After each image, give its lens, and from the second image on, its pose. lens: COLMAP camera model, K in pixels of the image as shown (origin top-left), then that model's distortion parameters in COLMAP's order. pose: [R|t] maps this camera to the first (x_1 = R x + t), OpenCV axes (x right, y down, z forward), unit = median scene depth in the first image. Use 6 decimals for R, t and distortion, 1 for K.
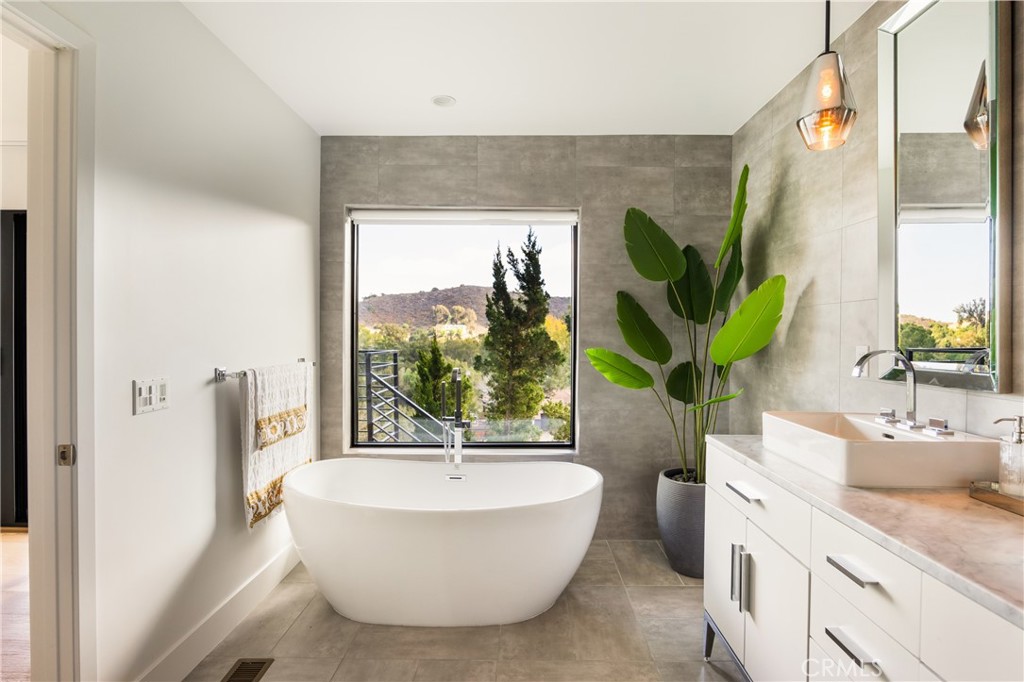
lens RADIAL K [[524.9, 0, 514.7], [0, 524.9, 339.2], [0, 0, 1]] dist [-0.001814, 0.000173]
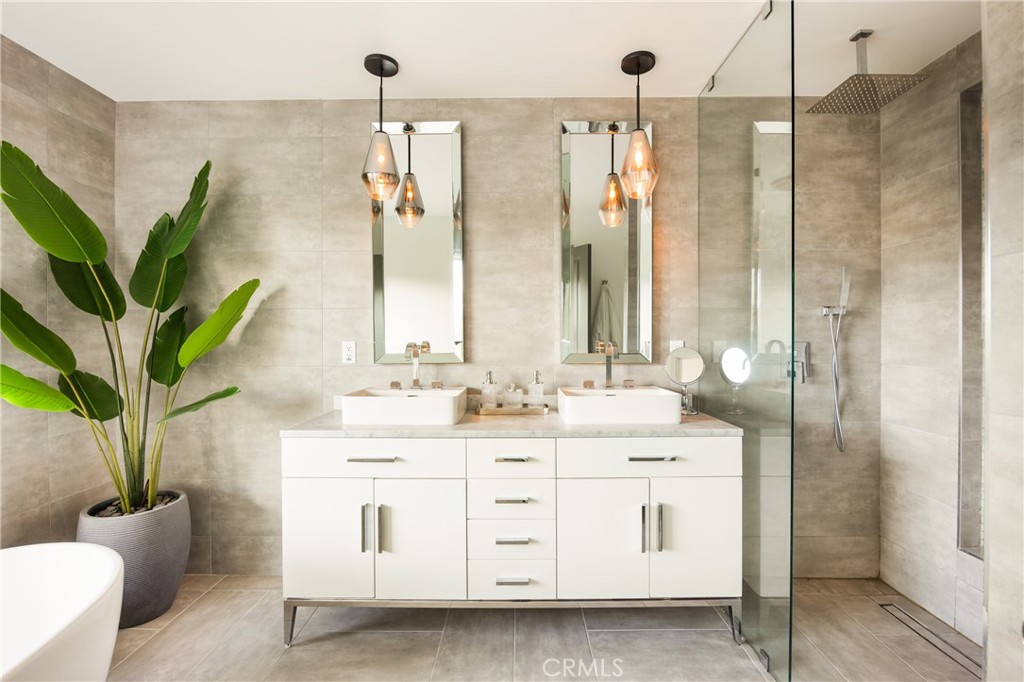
lens RADIAL K [[470.6, 0, 511.3], [0, 470.6, 338.4], [0, 0, 1]] dist [-0.002932, -0.000695]
pose [[-0.006581, -0.011872, 0.999908, -0.444211], [0.011513, 0.999862, 0.011947, -0.003803], [-0.999912, 0.011591, -0.006444, 0.444135]]
